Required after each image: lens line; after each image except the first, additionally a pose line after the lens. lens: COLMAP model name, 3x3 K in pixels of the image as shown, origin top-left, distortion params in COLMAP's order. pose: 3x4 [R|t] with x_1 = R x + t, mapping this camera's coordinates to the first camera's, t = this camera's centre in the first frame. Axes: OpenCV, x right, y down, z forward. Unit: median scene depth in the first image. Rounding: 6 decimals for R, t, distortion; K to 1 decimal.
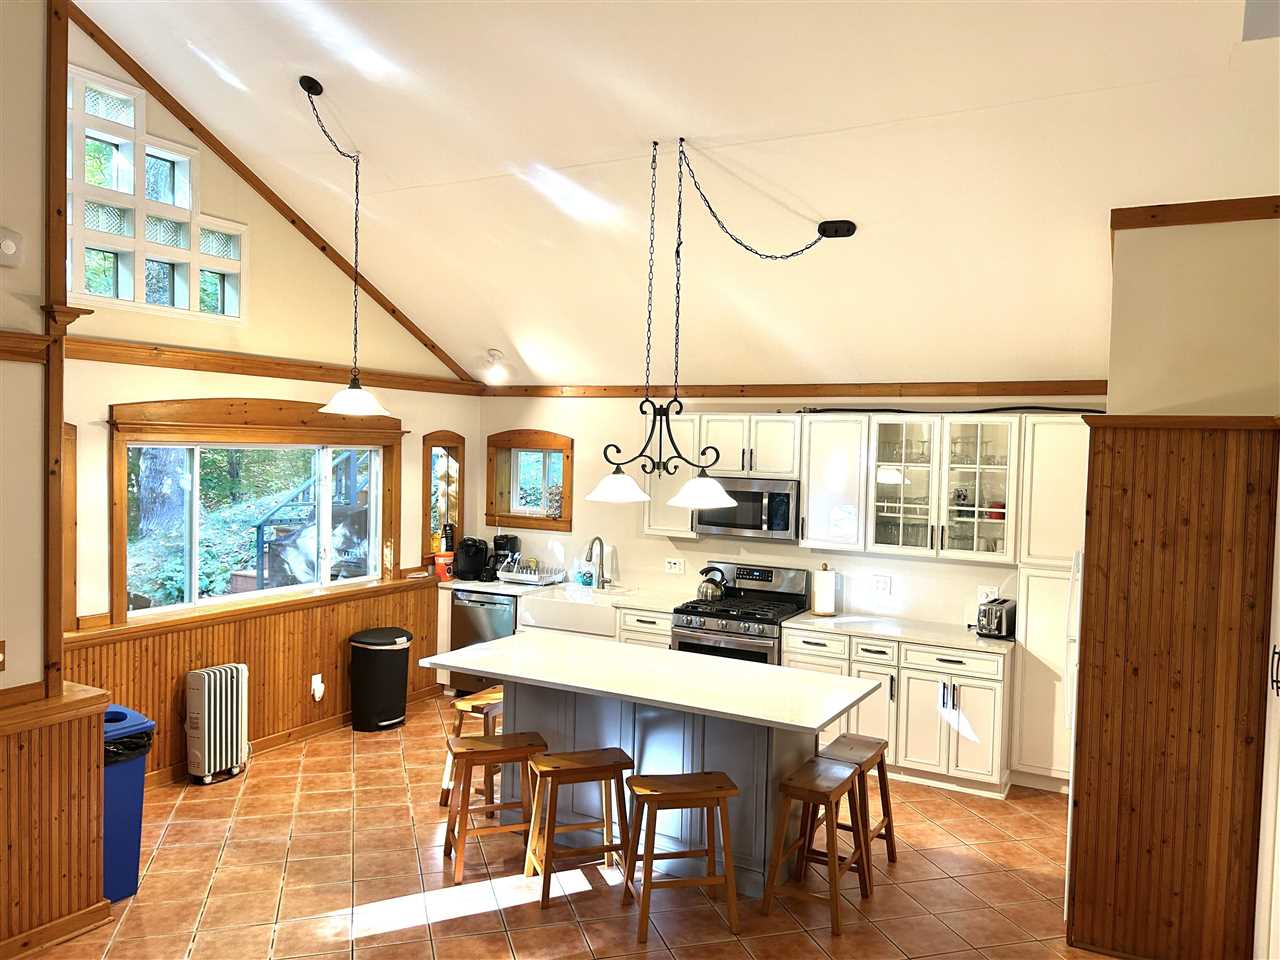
lens RADIAL K [[945.8, 0, 639.6], [0, 945.8, 485.5], [0, 0, 1]] dist [0.050467, -0.053056]
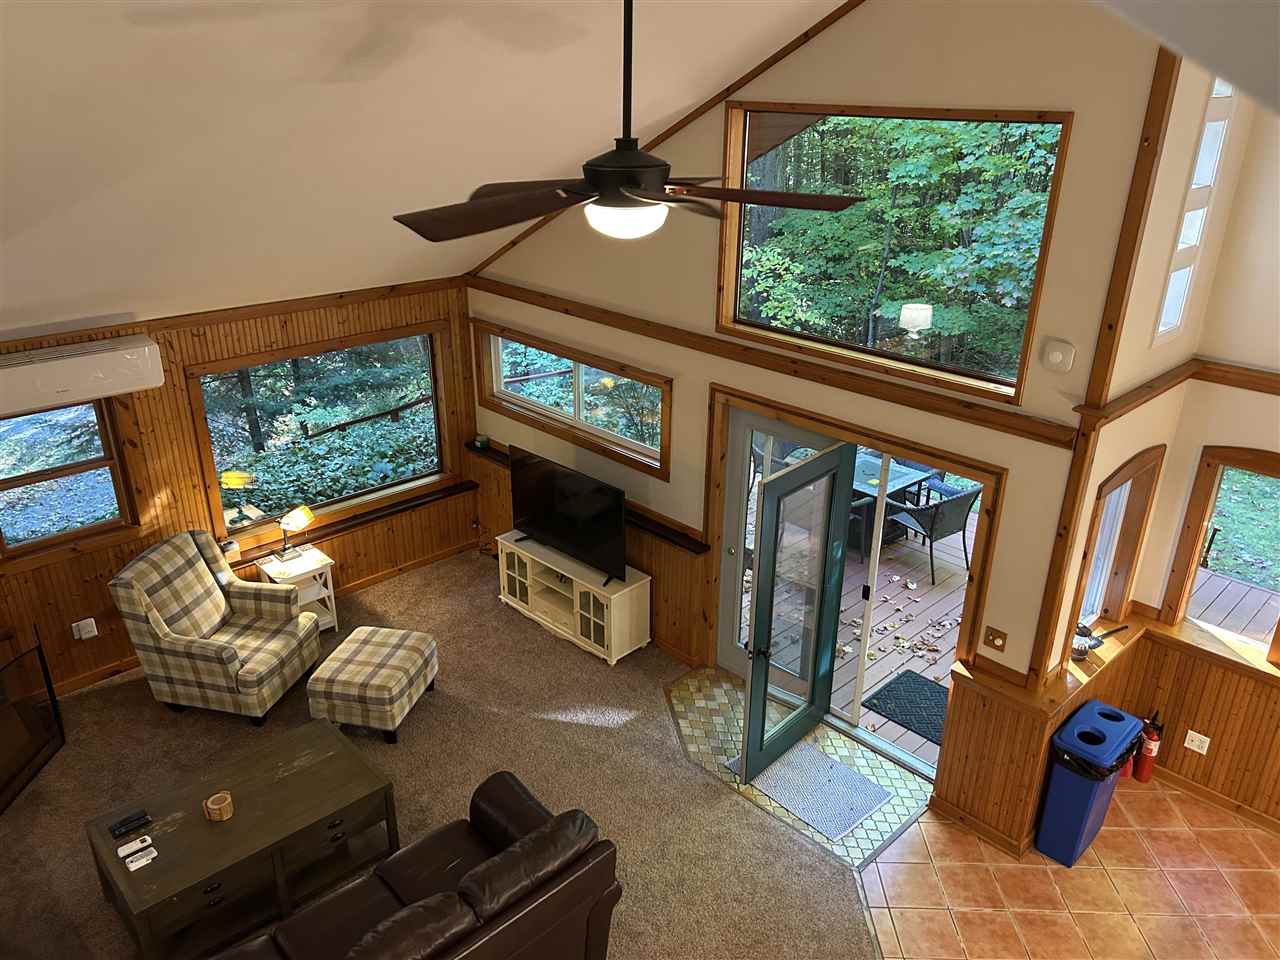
lens RADIAL K [[945.8, 0, 639.6], [0, 945.8, 485.5], [0, 0, 1]] dist [0.050467, -0.053056]
pose [[-0.284940, 0.350323, -0.892235, 0.608308], [-0.059870, 0.922500, 0.381326, -0.507007], [0.956674, 0.162073, -0.241883, 0.774023]]
